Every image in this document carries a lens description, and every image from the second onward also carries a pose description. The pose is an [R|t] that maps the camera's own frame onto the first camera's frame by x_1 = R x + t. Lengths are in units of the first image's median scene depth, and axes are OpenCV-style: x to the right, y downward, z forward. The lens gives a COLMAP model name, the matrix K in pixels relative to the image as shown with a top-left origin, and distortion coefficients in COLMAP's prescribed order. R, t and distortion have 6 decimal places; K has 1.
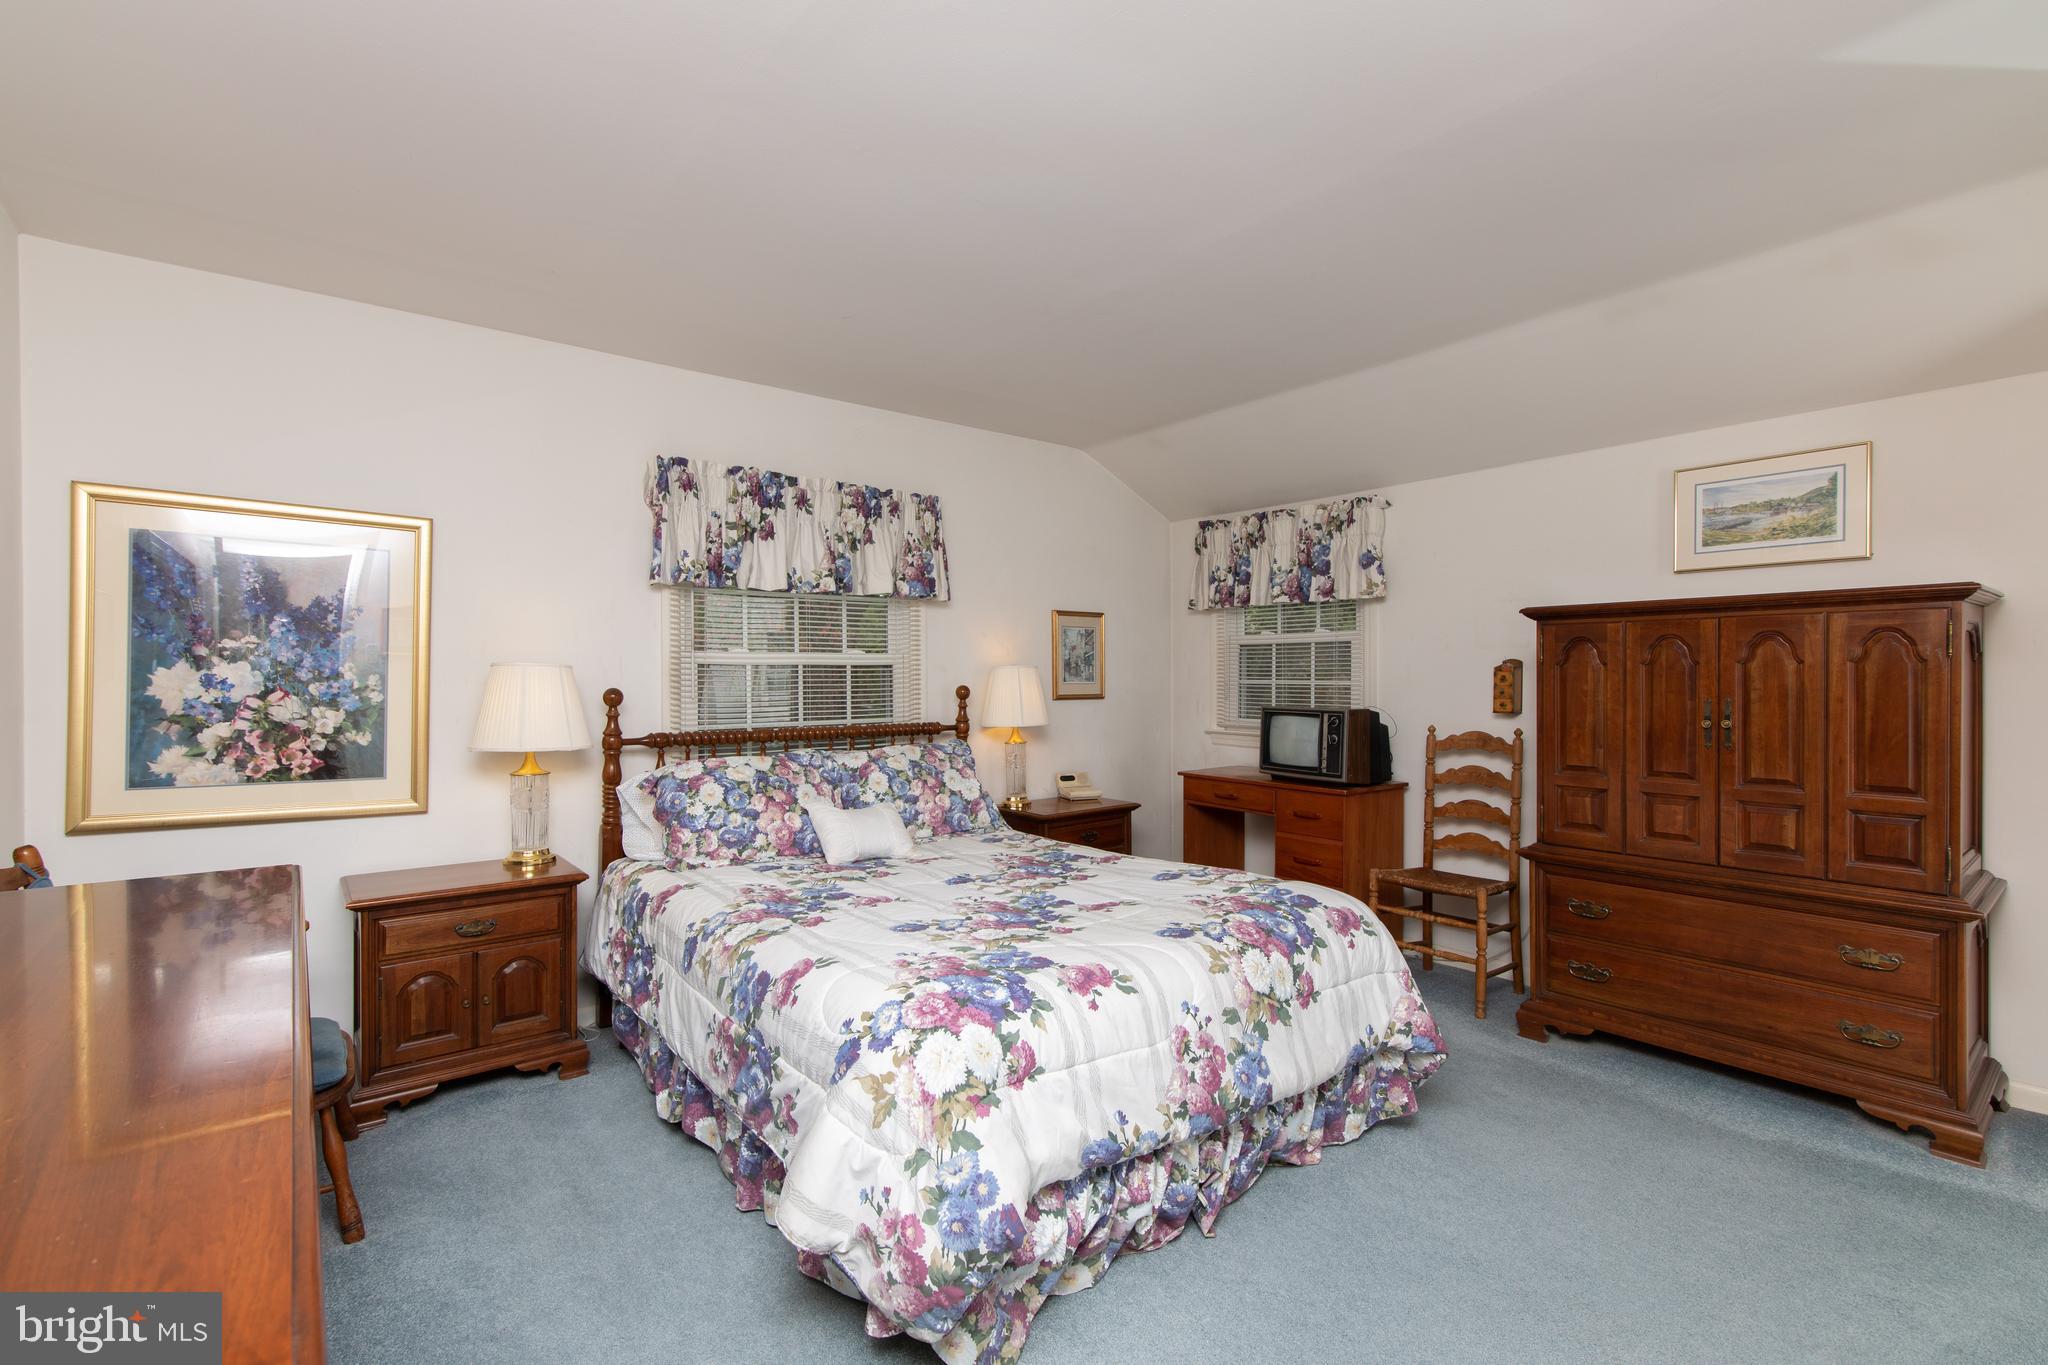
lens RADIAL K [[923.7, 0, 1020.2], [0, 923.7, 675.9], [0, 0, 1]] dist [0.002479, -0.000664]
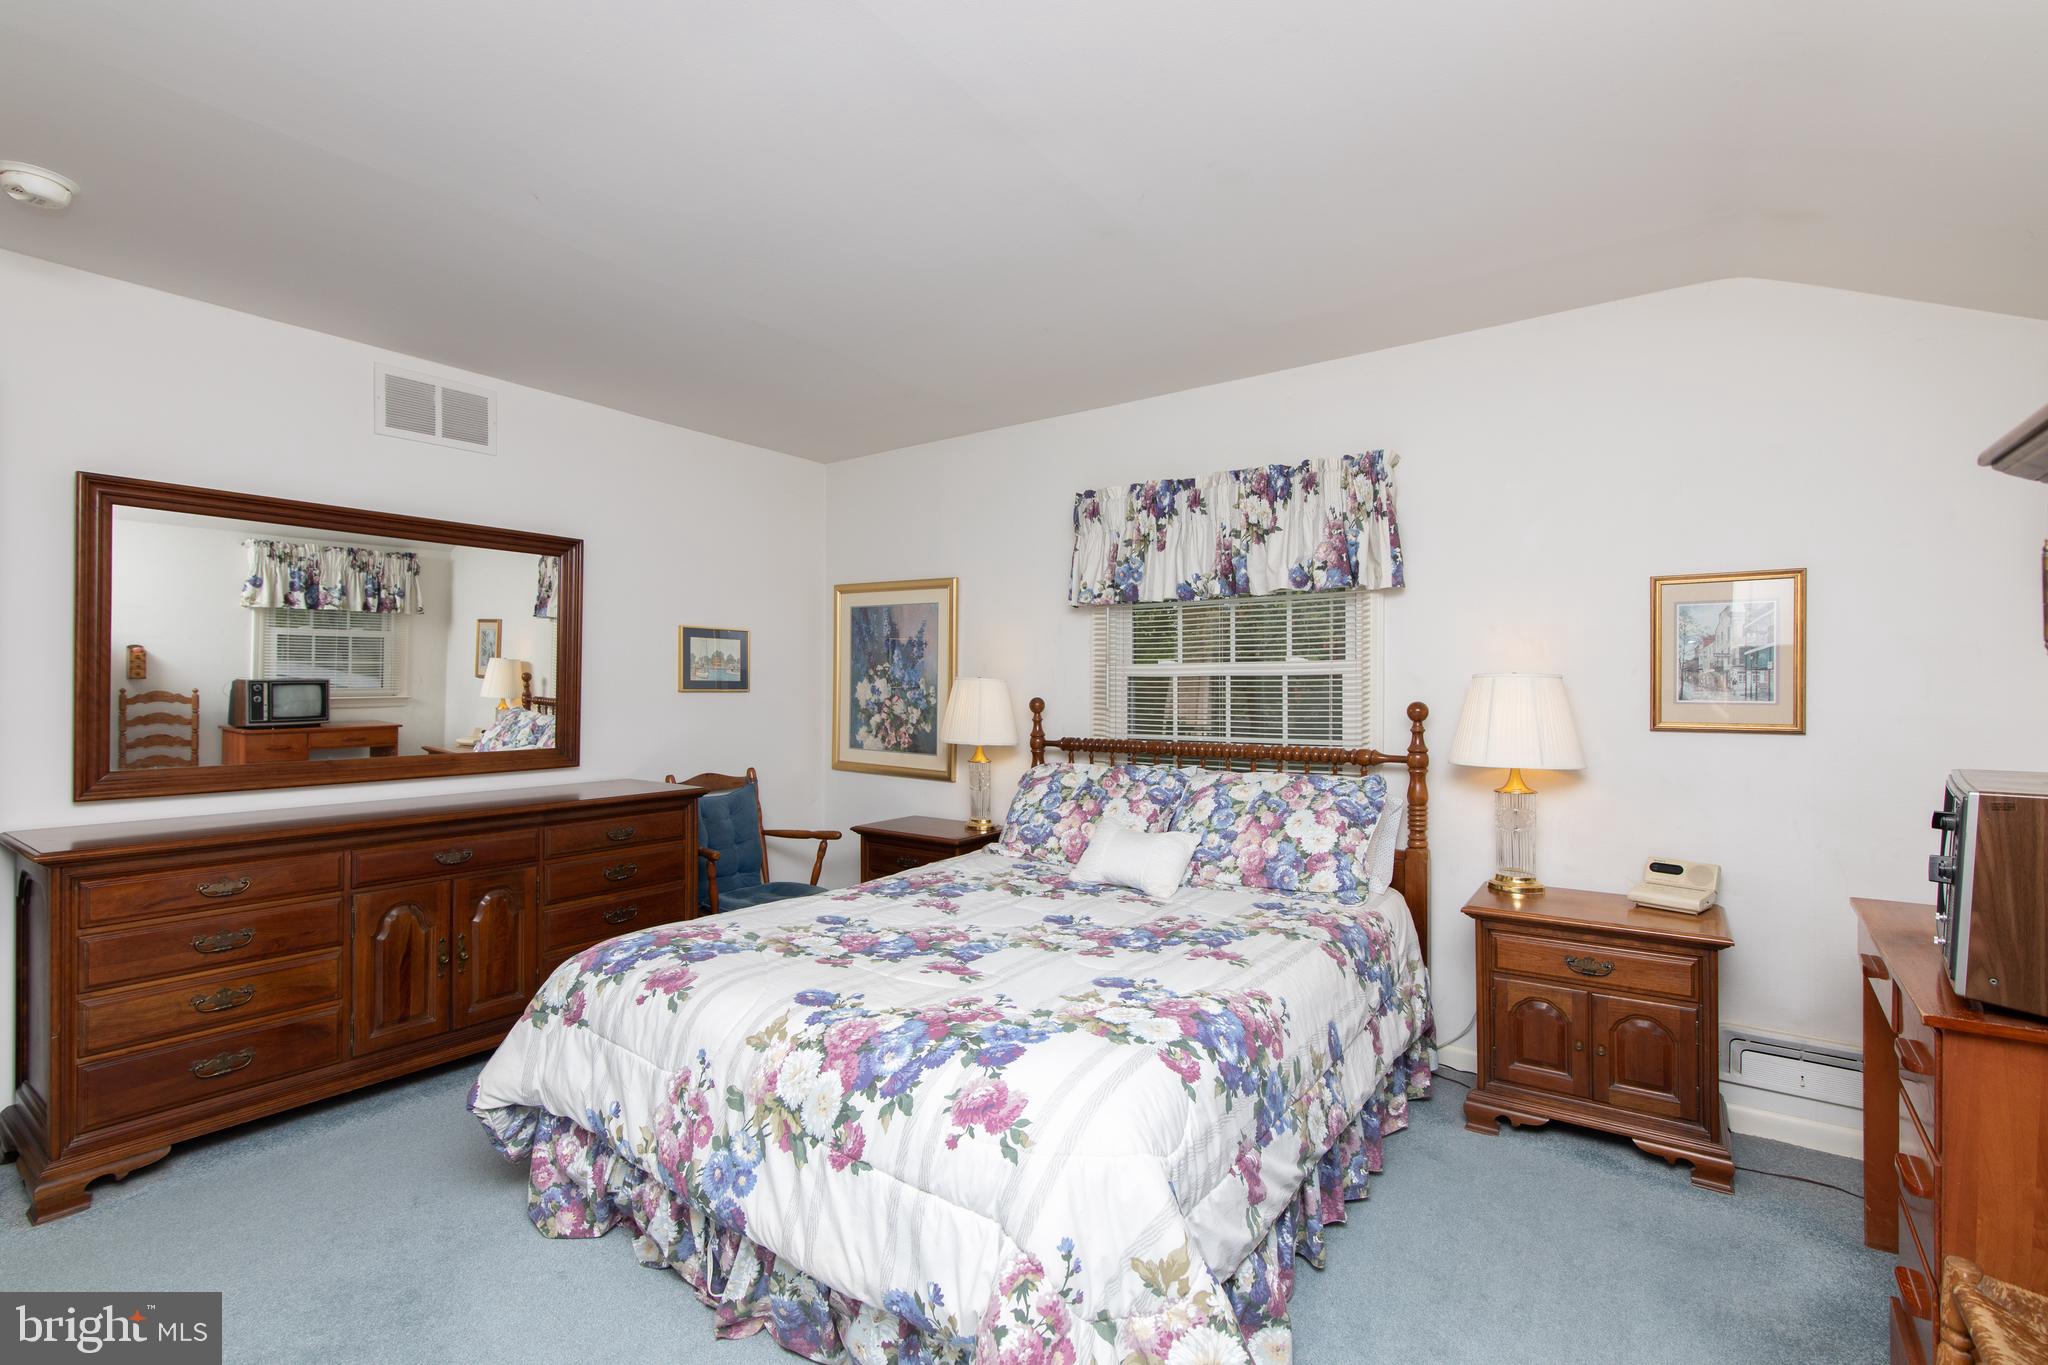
lens RADIAL K [[923.7, 0, 1021.5], [0, 923.7, 682.4], [0, 0, 1]] dist [0.002479, -0.000664]
pose [[0.268452, -0.000358, -0.963293, 0.678033], [-0.000602, 1.000000, -0.000539, -0.005660], [0.963293, 0.000725, 0.268452, 0.628714]]
